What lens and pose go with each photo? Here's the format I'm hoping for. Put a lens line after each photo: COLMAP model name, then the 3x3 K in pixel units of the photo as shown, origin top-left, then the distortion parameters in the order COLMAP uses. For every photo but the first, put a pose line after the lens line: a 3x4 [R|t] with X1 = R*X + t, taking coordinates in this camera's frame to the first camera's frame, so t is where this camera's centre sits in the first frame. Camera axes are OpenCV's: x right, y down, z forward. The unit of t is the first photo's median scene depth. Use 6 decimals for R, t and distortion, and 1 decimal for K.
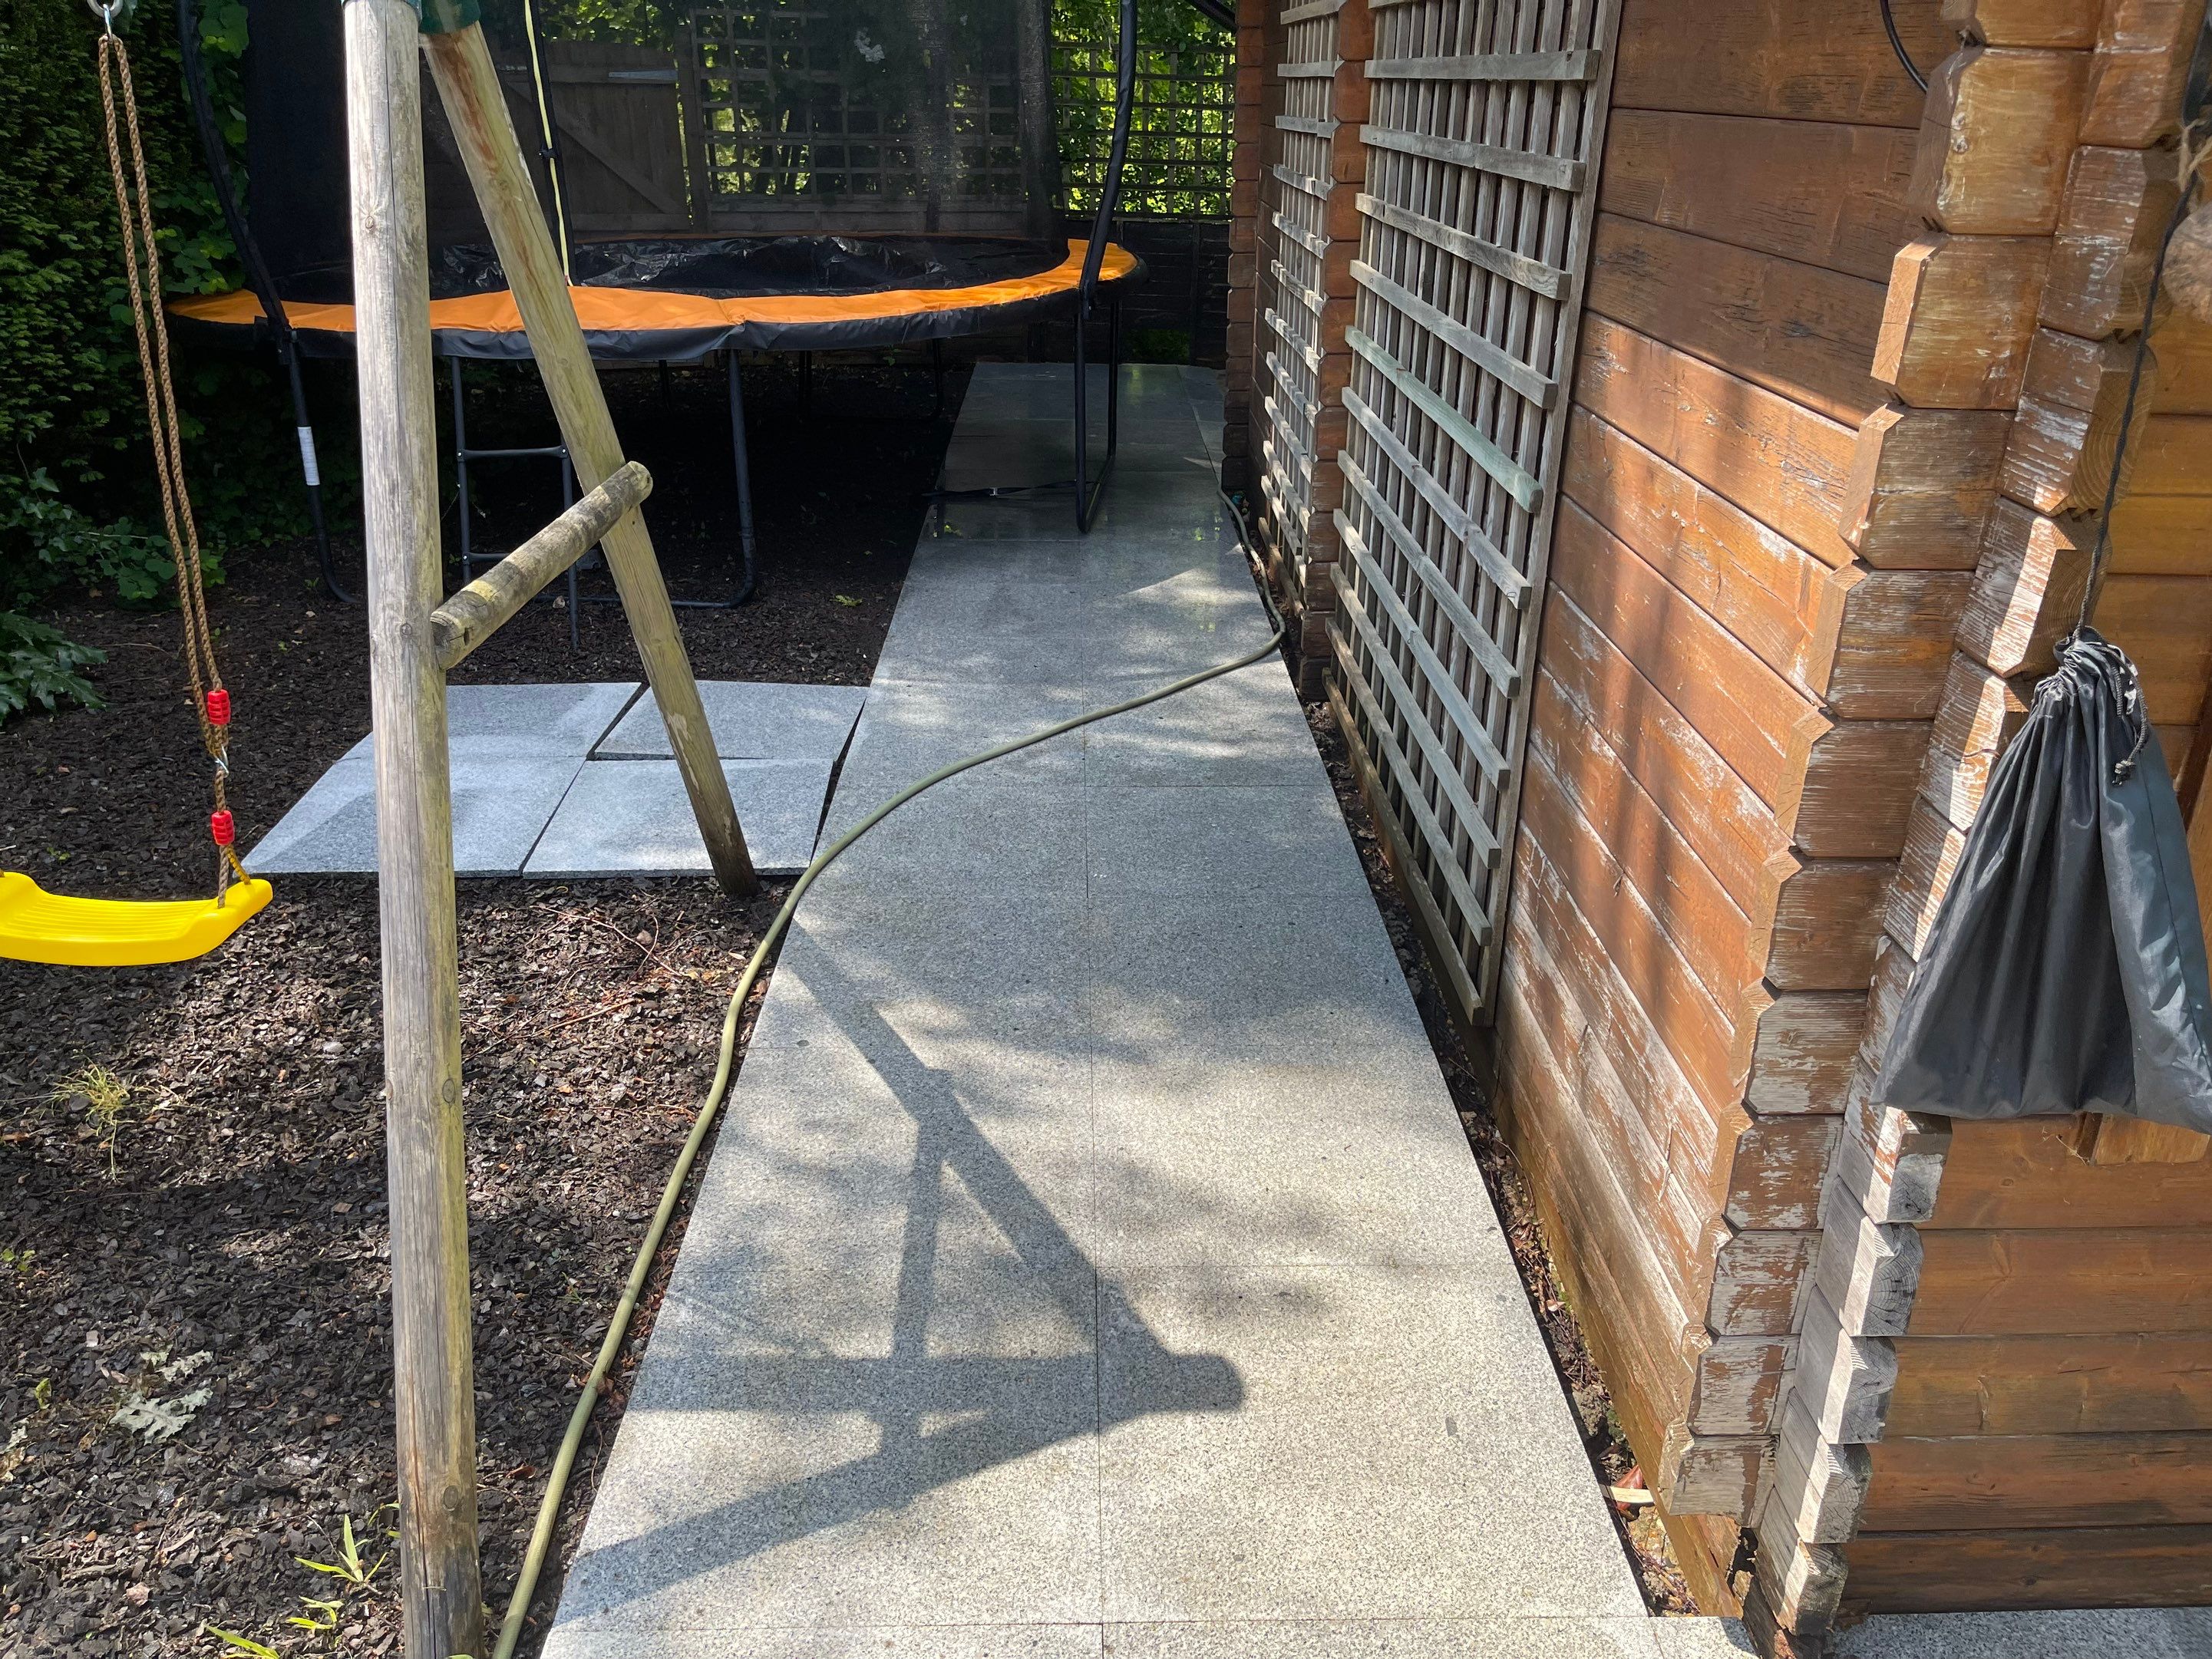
lens RADIAL K [[1672.9, 0, 1106.0], [0, 1672.9, 829.5], [0, 0, 1]] dist [0.044619, -0.079301]
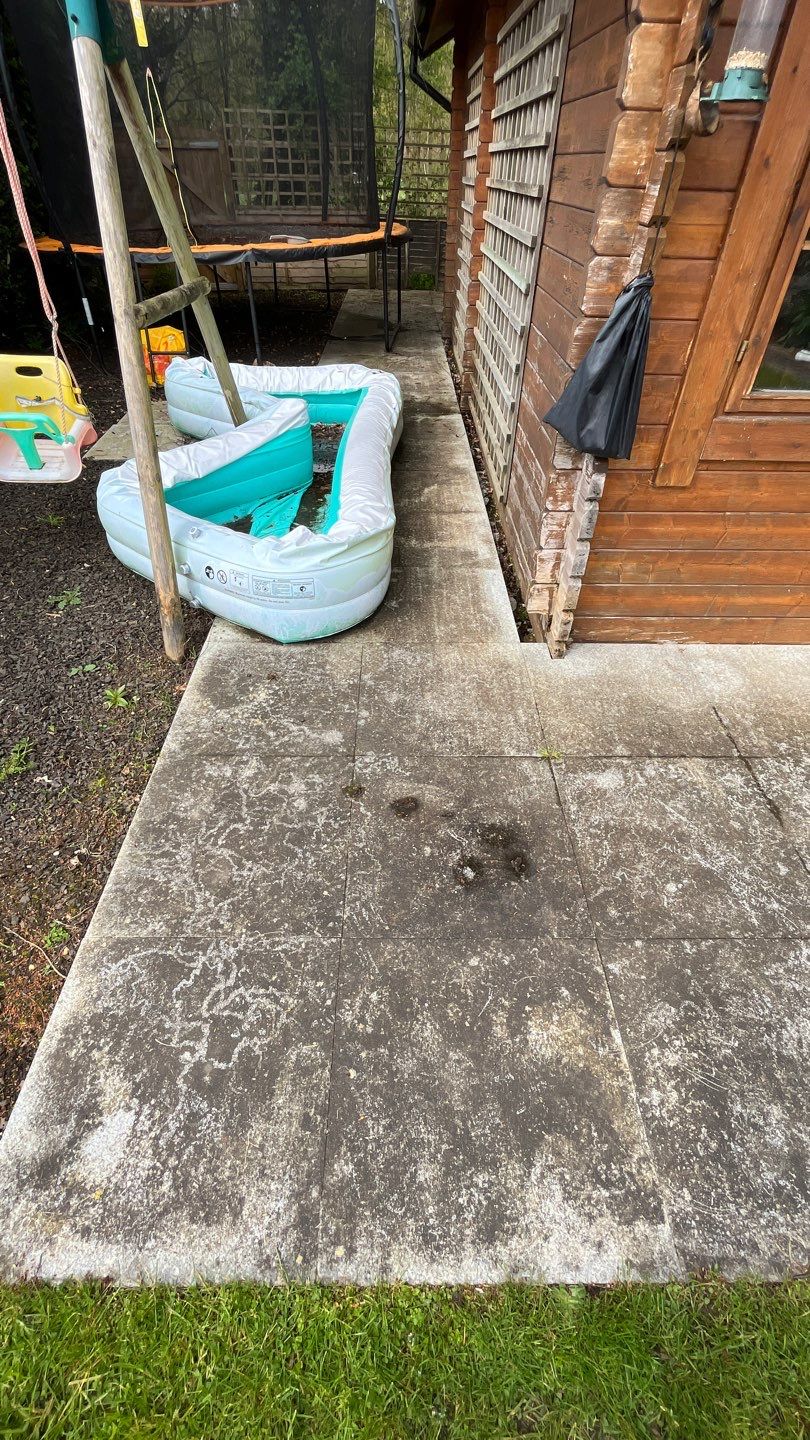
lens RADIAL K [[613.0, 0, 405.0], [0, 613.0, 720.0], [0, 0, 1]] dist [-0.003062, 0.000297]
pose [[0.999793, 0.018575, -0.008300, 0.094318], [-0.015173, 0.952536, 0.304047, 0.225673], [0.013554, -0.303859, 0.952621, -0.228616]]
